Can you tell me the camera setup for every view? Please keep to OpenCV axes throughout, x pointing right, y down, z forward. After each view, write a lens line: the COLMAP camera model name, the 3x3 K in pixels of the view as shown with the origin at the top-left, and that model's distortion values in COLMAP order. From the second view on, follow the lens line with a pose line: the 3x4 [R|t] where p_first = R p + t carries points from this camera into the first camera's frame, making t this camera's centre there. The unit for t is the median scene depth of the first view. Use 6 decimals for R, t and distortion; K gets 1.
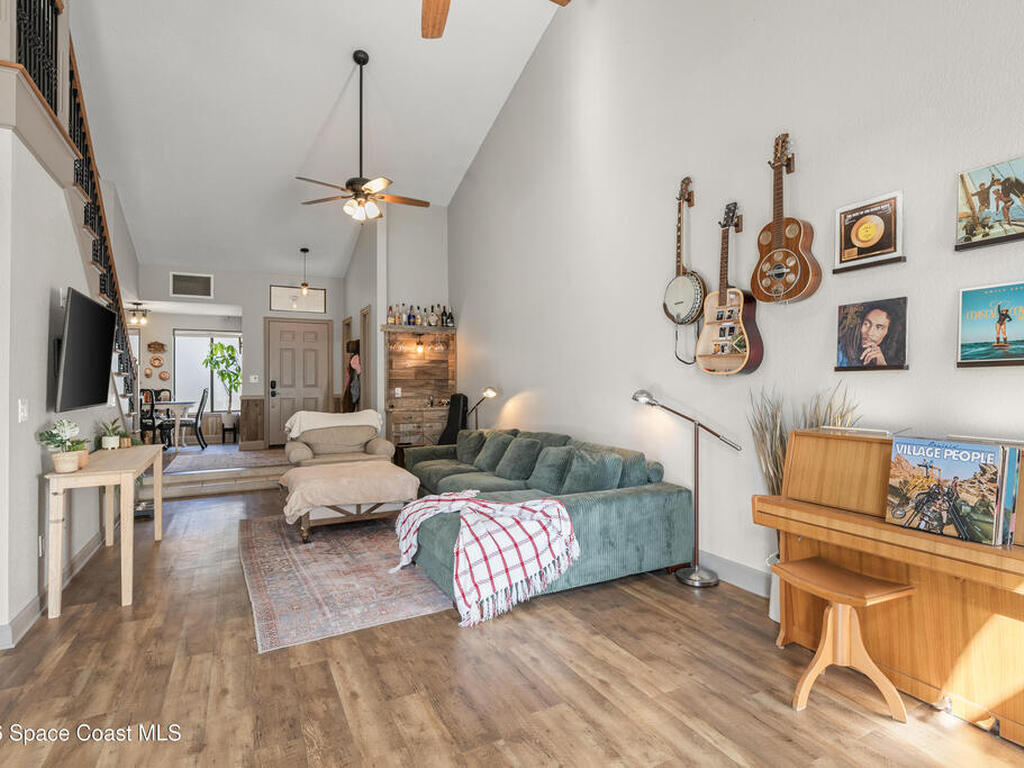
lens RADIAL K [[534.9, 0, 512.0], [0, 534.9, 384.0], [0, 0, 1]] dist [-0.023897, 0.008823]
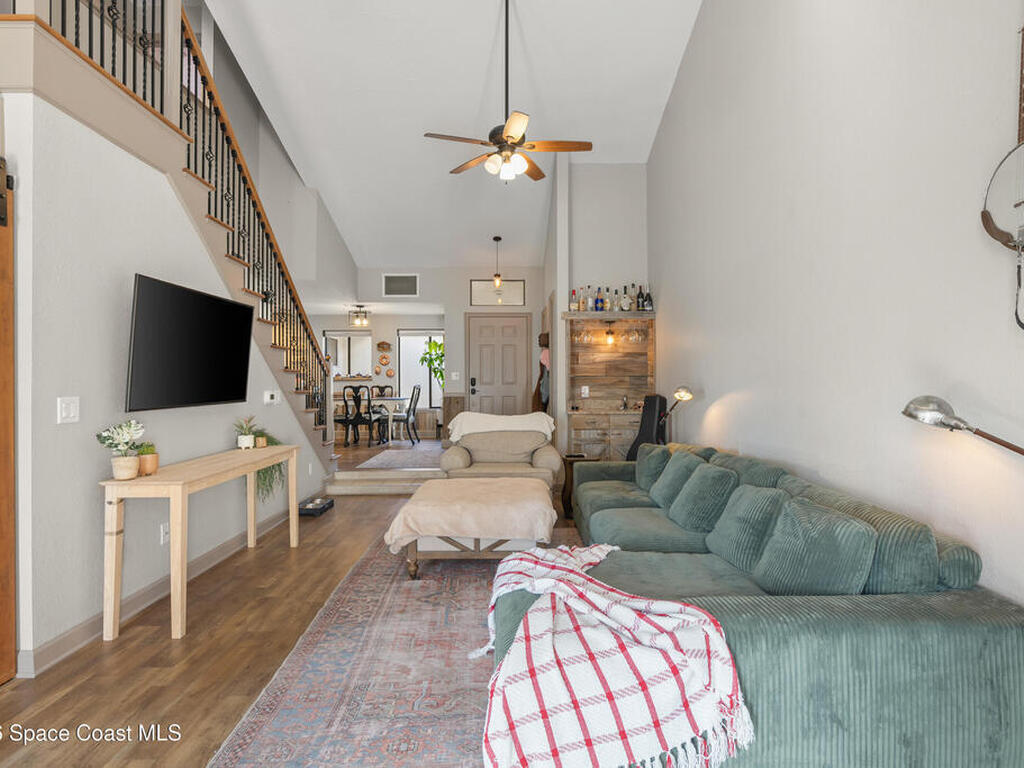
lens RADIAL K [[534.9, 0, 512.0], [0, 534.9, 384.0], [0, 0, 1]] dist [-0.023897, 0.008823]
pose [[0.897504, 0.005728, -0.440969, 0.073548], [-0.003648, 0.999978, 0.005564, -0.001052], [0.440991, -0.003385, 0.897505, 0.250578]]
